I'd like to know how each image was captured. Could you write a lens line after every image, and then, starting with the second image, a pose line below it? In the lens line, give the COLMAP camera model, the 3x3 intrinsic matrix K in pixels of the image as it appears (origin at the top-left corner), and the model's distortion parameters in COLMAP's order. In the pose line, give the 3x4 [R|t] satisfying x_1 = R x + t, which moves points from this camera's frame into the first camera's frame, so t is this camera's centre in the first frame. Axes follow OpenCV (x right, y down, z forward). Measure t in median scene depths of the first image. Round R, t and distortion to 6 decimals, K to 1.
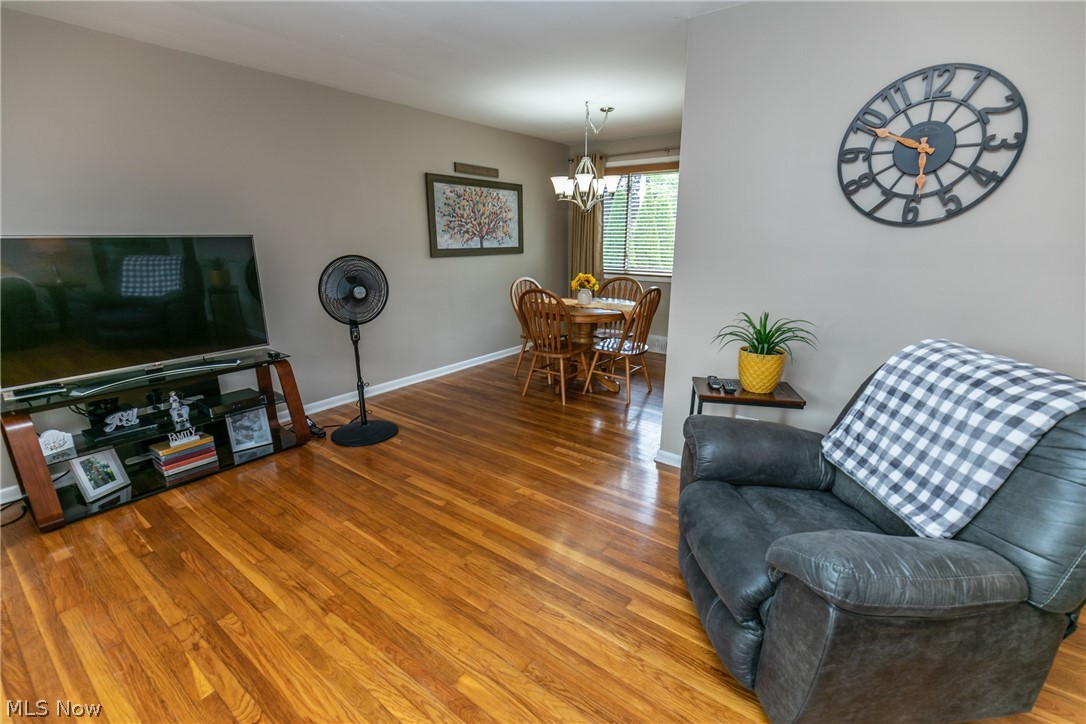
lens RADIAL K [[487.7, 0, 539.9], [0, 487.7, 367.7], [0, 0, 1]] dist [0.012046, -0.000623]
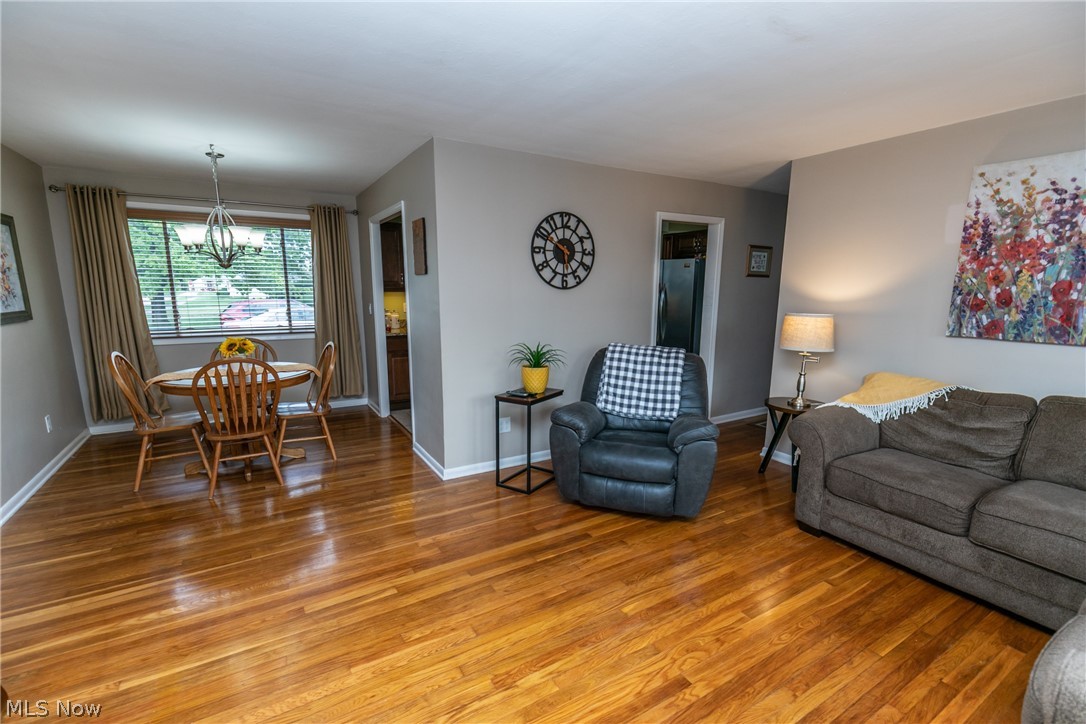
lens RADIAL K [[482.5, 0, 546.0], [0, 482.5, 371.4], [0, 0, 1]] dist [-0.000463, -0.000212]
pose [[0.361586, -0.162184, 0.918124, -0.795584], [0.242070, 0.967314, 0.075538, -0.105889], [-0.900365, 0.194937, 0.389026, 0.303720]]
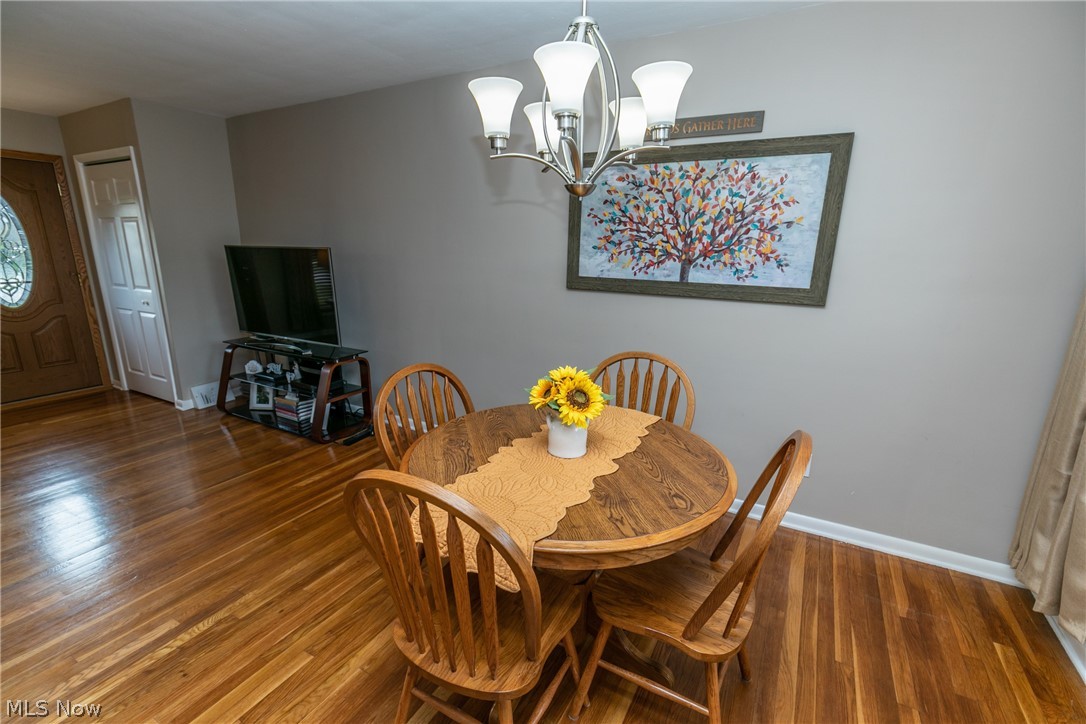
lens RADIAL K [[485.2, 0, 542.3], [0, 485.2, 369.7], [0, 0, 1]] dist [0.002497, 0.000032]
pose [[0.144531, 0.254783, -0.956136, 0.673233], [-0.277610, 0.937915, 0.207963, -0.417377], [0.949760, 0.235376, 0.206288, 1.447688]]
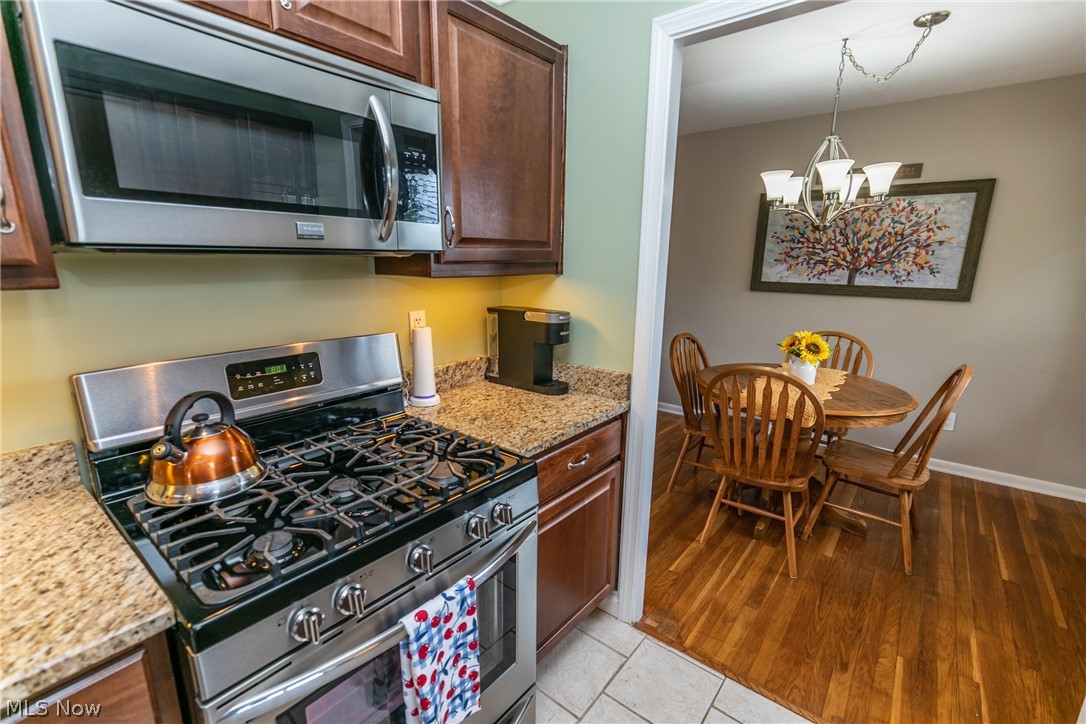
lens RADIAL K [[485.2, 0, 542.3], [0, 485.2, 369.7], [0, 0, 1]] dist [0.002497, 0.000032]
pose [[-0.014834, 0.220294, -0.975321, 1.079352], [-0.280939, 0.935216, 0.215509, -0.297108], [0.959611, 0.277202, 0.048016, 1.084383]]
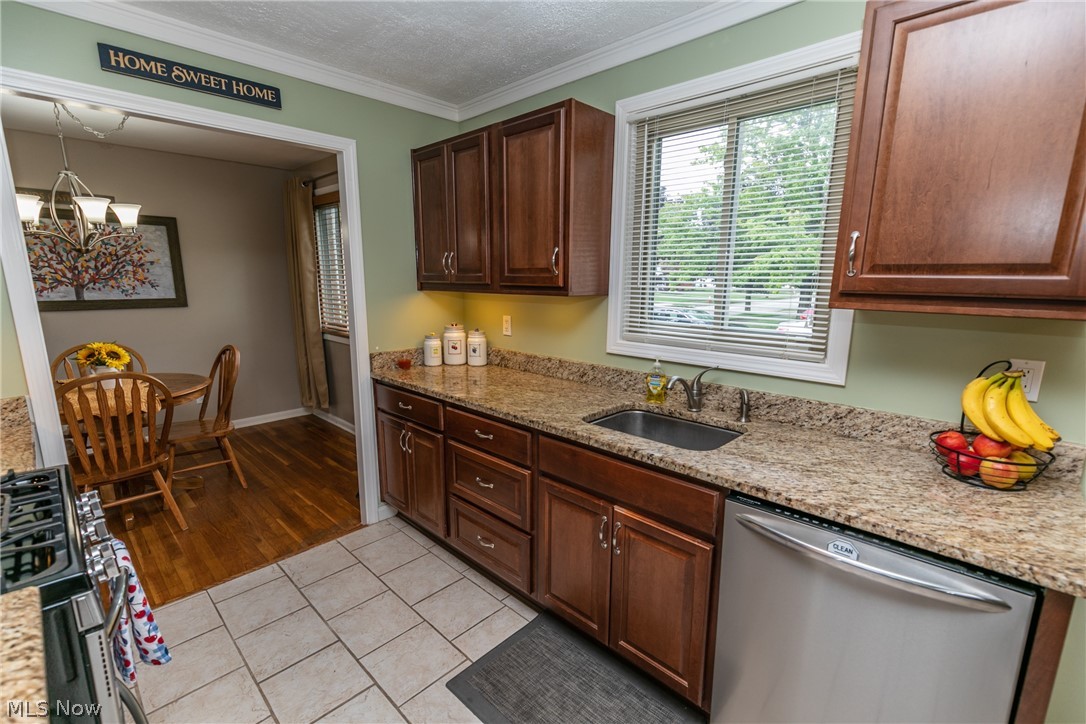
lens RADIAL K [[477.2, 0, 538.4], [0, 477.2, 369.1], [0, 0, 1]] dist [0.004043, -0.000024]
pose [[0.993041, 0.023355, -0.115431, 1.201796], [-0.032645, 0.996320, -0.079257, -0.202209], [0.113155, 0.082474, 0.990149, 0.698945]]
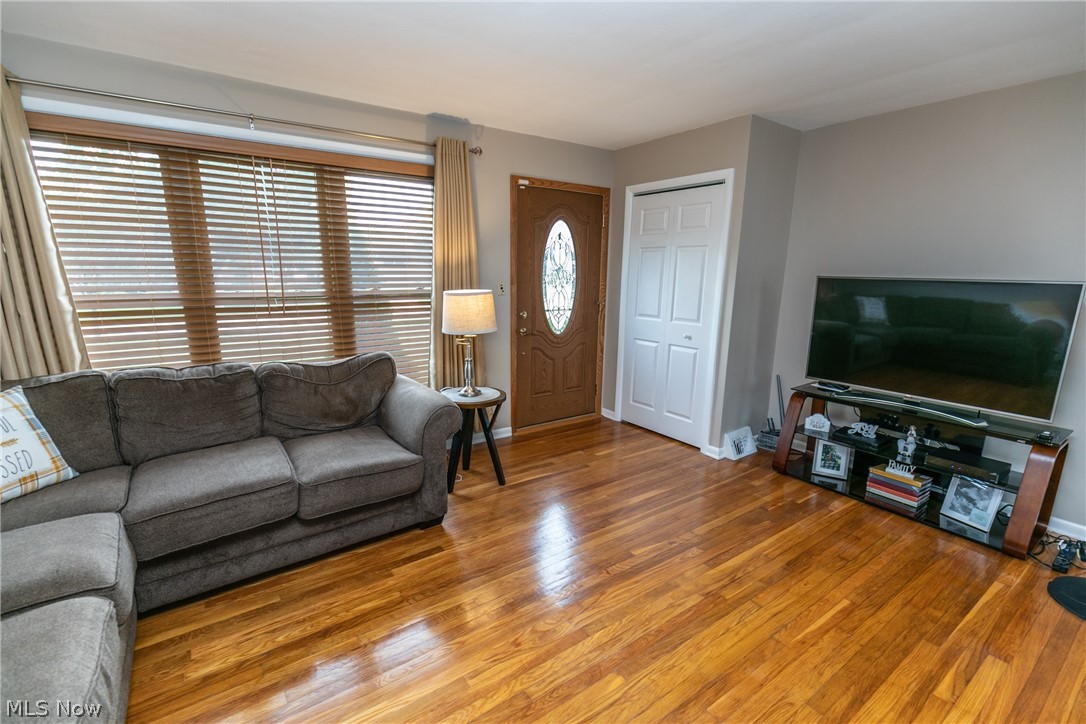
lens RADIAL K [[477.2, 0, 538.4], [0, 477.2, 369.1], [0, 0, 1]] dist [0.004043, -0.000024]
pose [[-0.295948, 0.199005, -0.934244, 0.427479], [-0.267758, 0.921562, 0.281123, -0.141266], [0.916908, 0.333349, -0.219449, 0.475092]]
